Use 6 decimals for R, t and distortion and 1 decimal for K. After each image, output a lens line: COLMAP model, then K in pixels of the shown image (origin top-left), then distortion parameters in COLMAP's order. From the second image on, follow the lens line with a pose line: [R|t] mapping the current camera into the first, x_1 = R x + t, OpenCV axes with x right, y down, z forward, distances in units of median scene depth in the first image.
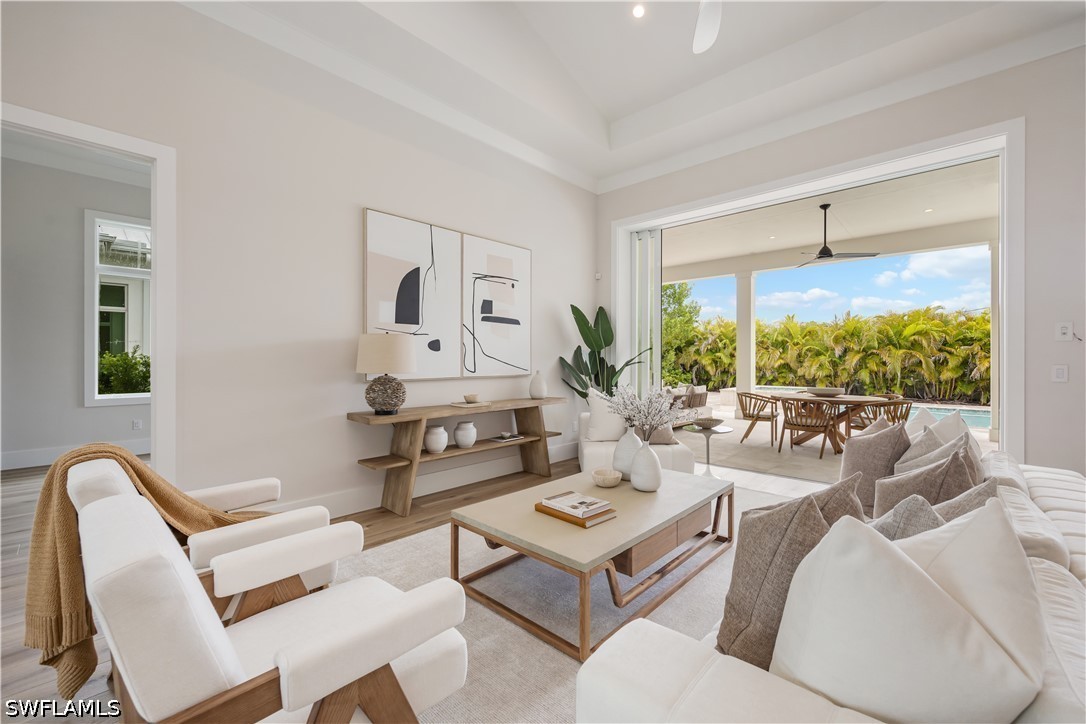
lens RADIAL K [[441.7, 0, 543.5], [0, 441.7, 358.9], [0, 0, 1]] dist [-0.000754, -0.000114]
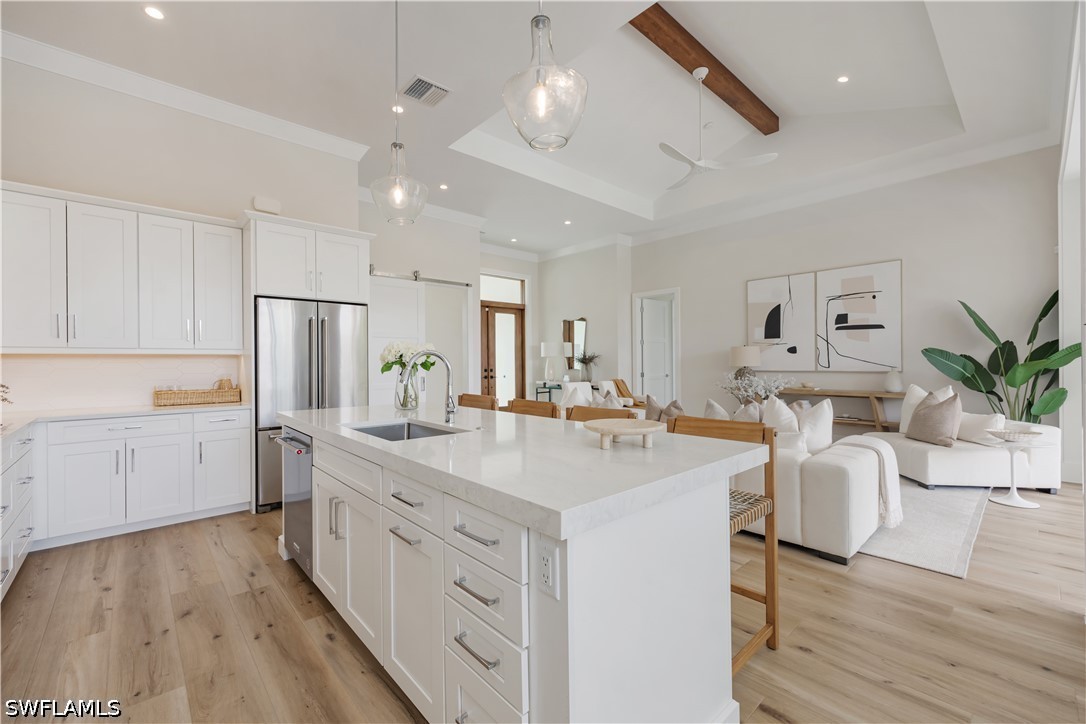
lens RADIAL K [[441.7, 0, 541.6], [0, 441.7, 363.8], [0, 0, 1]] dist [-0.000754, -0.000114]
pose [[-0.086979, 0.007917, -0.996179, 0.462587], [0.011706, 0.999908, 0.006924, -0.000906], [0.996141, -0.011059, -0.087064, 0.077329]]
